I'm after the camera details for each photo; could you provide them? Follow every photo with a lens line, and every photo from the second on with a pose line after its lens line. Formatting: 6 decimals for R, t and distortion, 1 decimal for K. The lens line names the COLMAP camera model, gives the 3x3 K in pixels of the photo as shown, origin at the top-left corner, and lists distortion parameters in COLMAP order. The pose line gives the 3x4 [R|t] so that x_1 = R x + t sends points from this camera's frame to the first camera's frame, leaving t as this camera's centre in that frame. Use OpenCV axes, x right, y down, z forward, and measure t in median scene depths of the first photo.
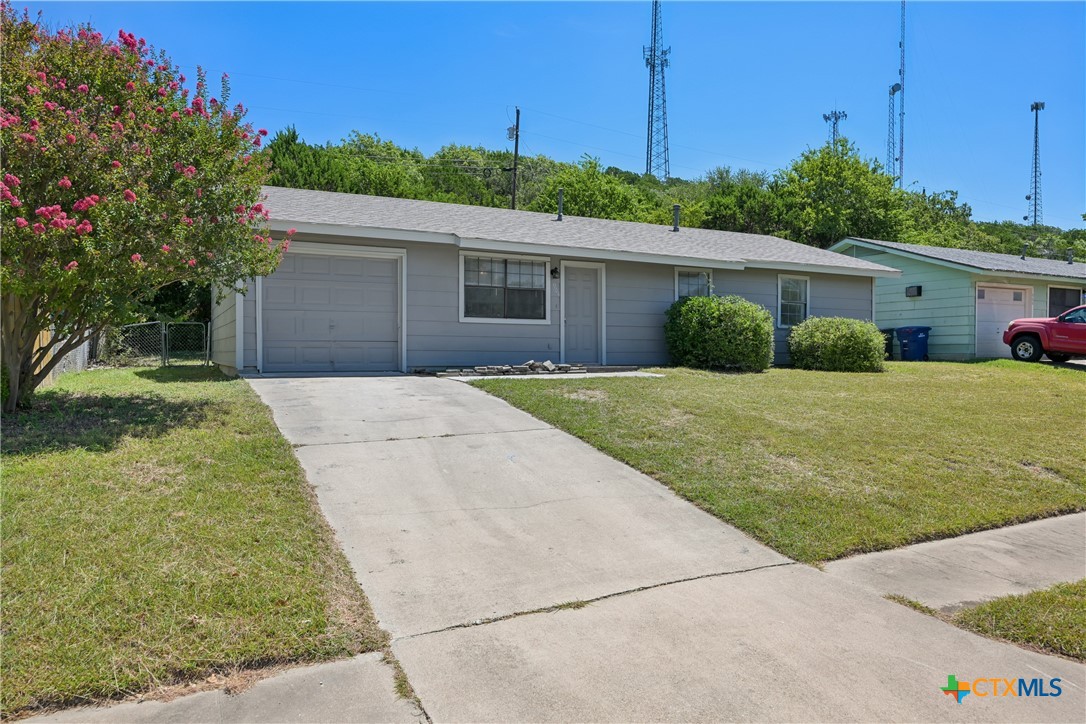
lens RADIAL K [[722.0, 0, 543.0], [0, 722.0, 362.0], [0, 0, 1]] dist [0.000545, 0.000677]
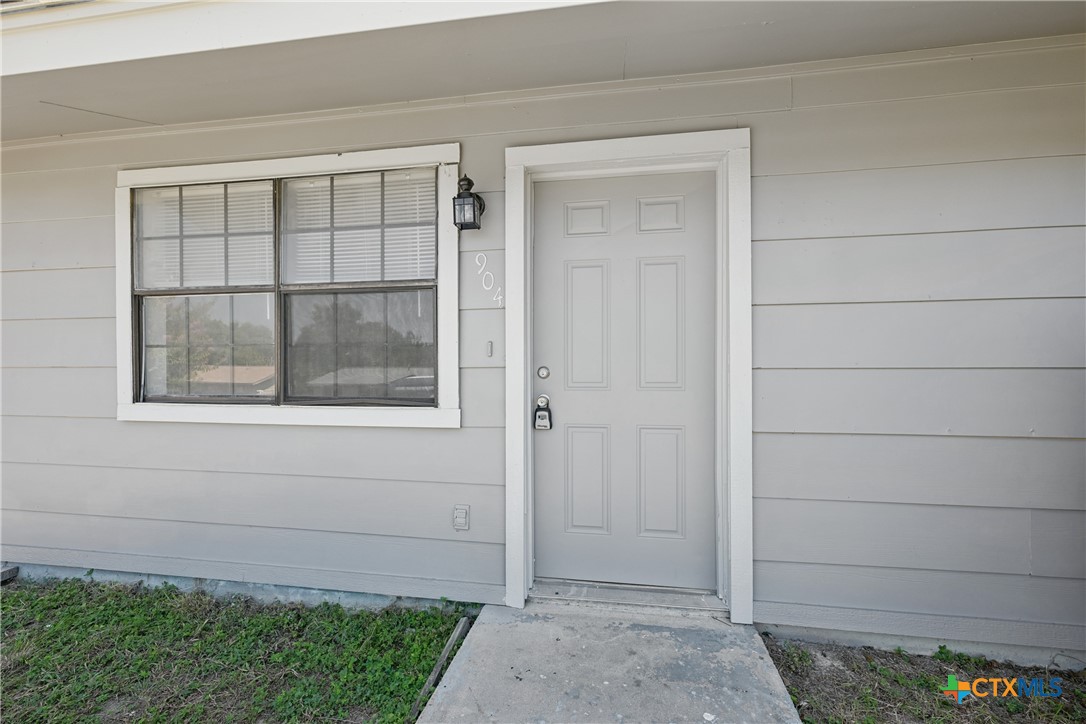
lens RADIAL K [[482.9, 0, 543.0], [0, 482.9, 362.0], [0, 0, 1]] dist [0.000557, -0.000004]
pose [[0.798192, -0.001682, -0.602401, 0.122500], [-0.002122, 0.999982, -0.005603, -0.070072], [0.602400, 0.005751, 0.798174, 0.855456]]
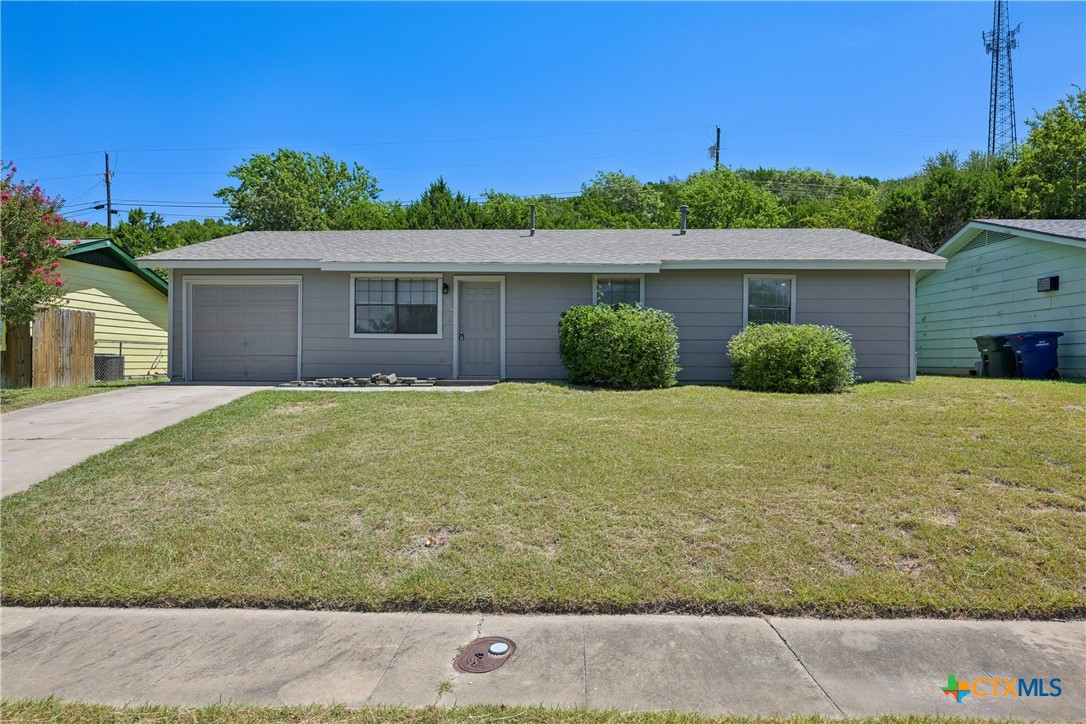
lens RADIAL K [[636.3, 0, 543.0], [0, 636.3, 362.0], [0, 0, 1]] dist [-0.001940, 0.000477]
pose [[0.871218, 0.001947, -0.490893, 0.560169], [-0.009140, 0.999883, -0.012255, -0.008371], [0.490812, 0.015164, 0.871134, 0.267291]]
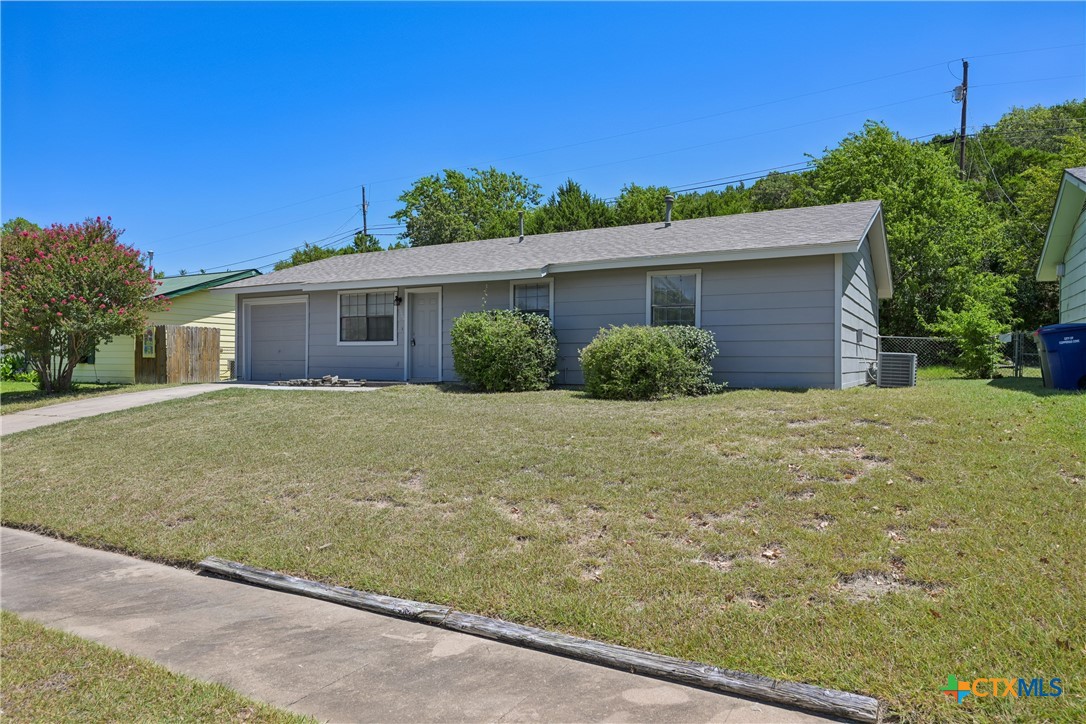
lens RADIAL K [[699.6, 0, 543.0], [0, 699.6, 362.0], [0, 0, 1]] dist [-0.001698, -0.000484]
pose [[0.546790, -0.000508, -0.837270, 1.040445], [-0.012456, 0.999884, -0.008742, -0.016950], [0.837177, 0.015209, 0.546720, 0.558473]]
